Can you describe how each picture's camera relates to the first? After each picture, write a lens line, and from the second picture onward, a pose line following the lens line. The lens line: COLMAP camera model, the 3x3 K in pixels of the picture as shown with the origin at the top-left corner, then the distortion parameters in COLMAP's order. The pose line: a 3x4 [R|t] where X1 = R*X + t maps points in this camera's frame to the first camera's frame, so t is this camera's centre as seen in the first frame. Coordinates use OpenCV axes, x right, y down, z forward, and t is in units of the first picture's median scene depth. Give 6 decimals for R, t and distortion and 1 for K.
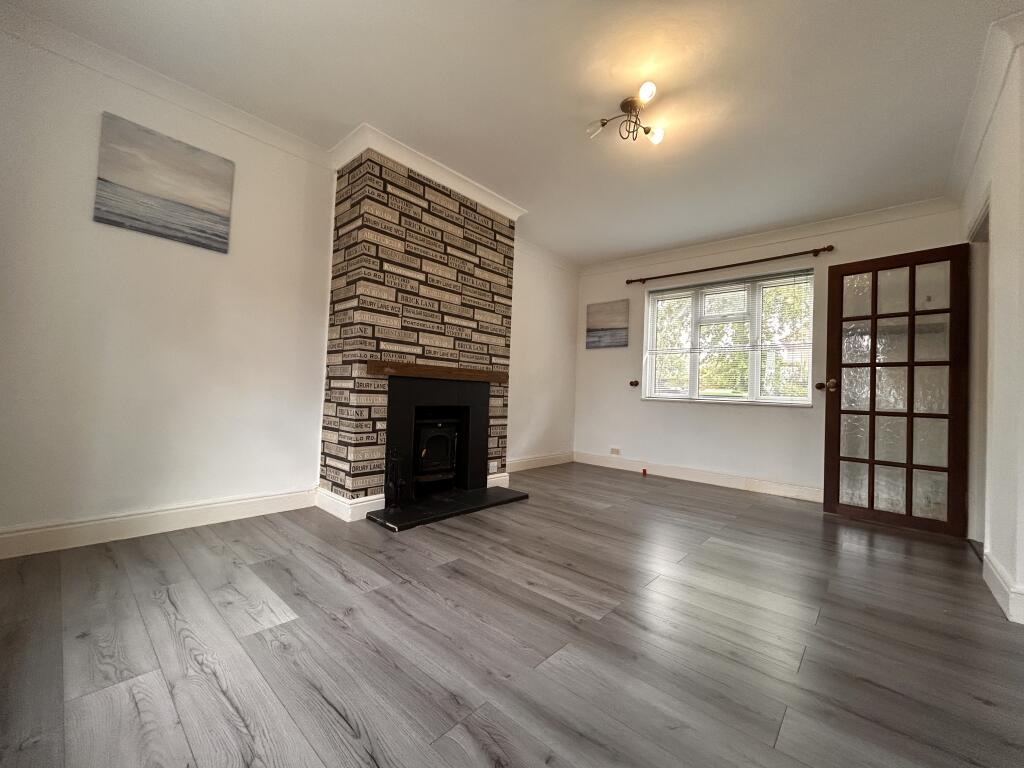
lens RADIAL K [[412.0, 0, 513.1], [0, 412.0, 384.3], [0, 0, 1]] dist [-0.002619, -0.000384]
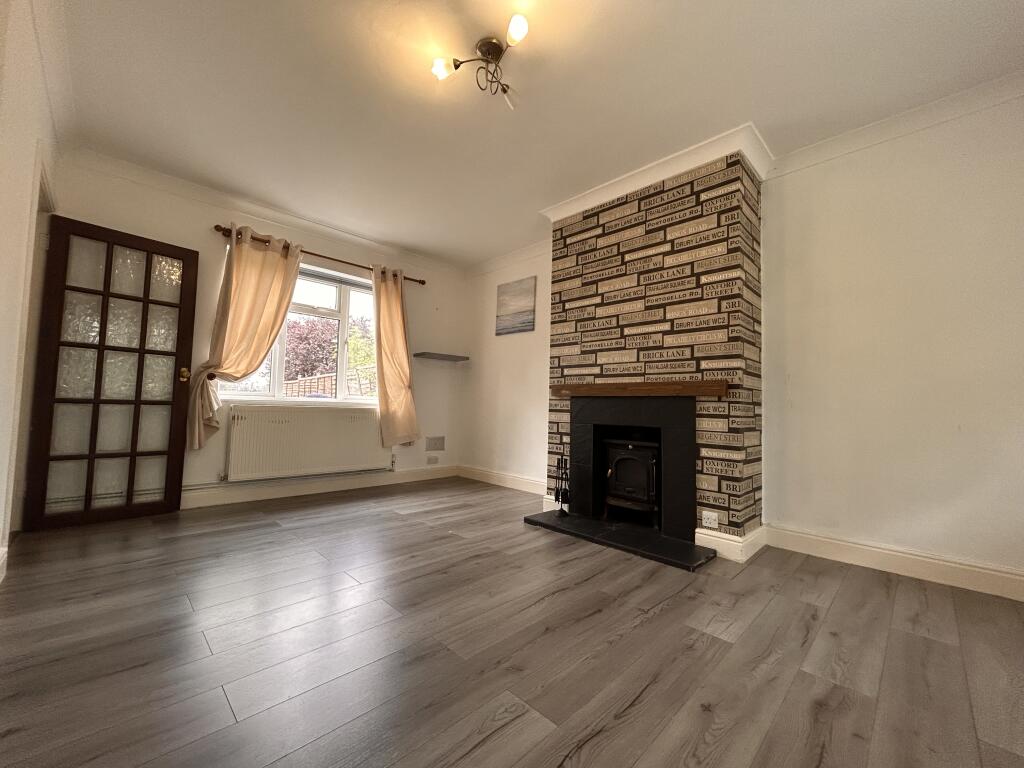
lens RADIAL K [[412.0, 0, 513.9], [0, 412.0, 382.3], [0, 0, 1]] dist [-0.002619, -0.000384]
pose [[-0.060693, -0.092538, -0.993858, 0.804562], [0.000687, 0.995689, -0.092751, 0.043223], [0.998156, -0.006312, -0.060368, 0.844310]]
